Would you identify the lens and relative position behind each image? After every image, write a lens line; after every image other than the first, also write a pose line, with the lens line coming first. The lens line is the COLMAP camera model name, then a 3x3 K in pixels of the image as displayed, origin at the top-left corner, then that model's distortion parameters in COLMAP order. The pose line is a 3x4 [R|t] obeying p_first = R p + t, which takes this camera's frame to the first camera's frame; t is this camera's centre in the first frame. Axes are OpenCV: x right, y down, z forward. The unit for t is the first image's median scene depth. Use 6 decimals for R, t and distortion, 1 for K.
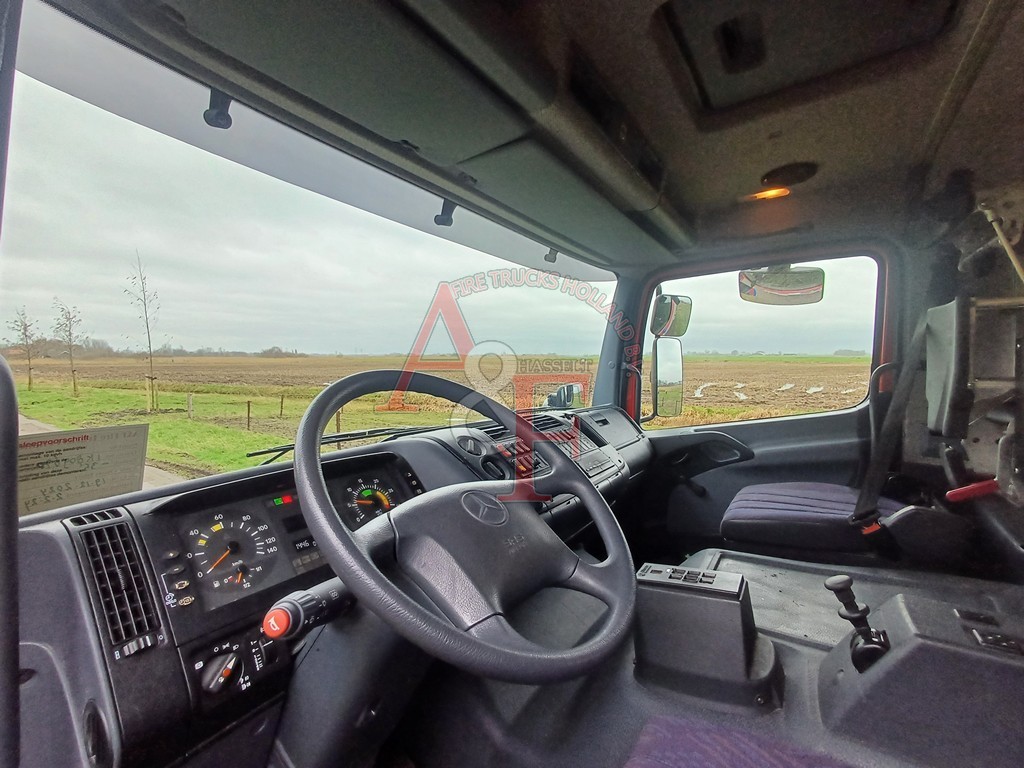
lens RADIAL K [[464.1, 0, 512.5], [0, 464.1, 385.9], [0, 0, 1]] dist [-0.000009, 0.000026]
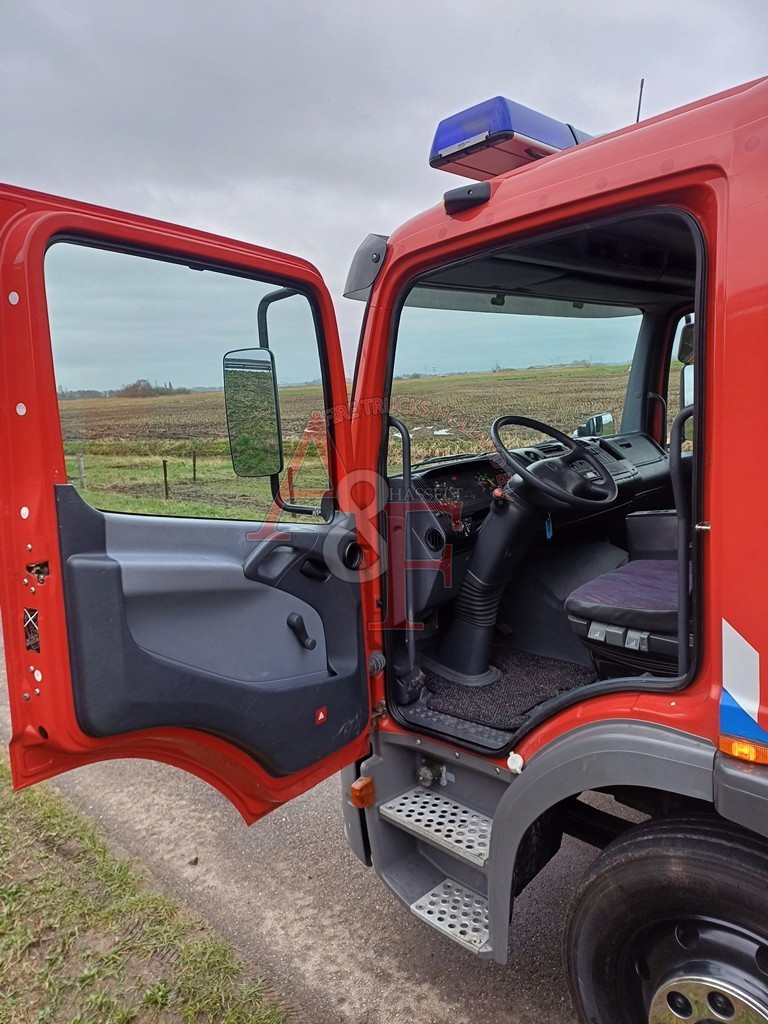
lens RADIAL K [[755.9, 0, 381.6], [0, 755.9, 509.9], [0, 0, 1]] dist [0.081949, -0.074111]
pose [[0.983758, -0.034687, -0.176116, -0.072579], [0.054153, 0.992788, 0.106957, -0.001582], [0.171136, -0.114757, 0.978542, -0.889187]]
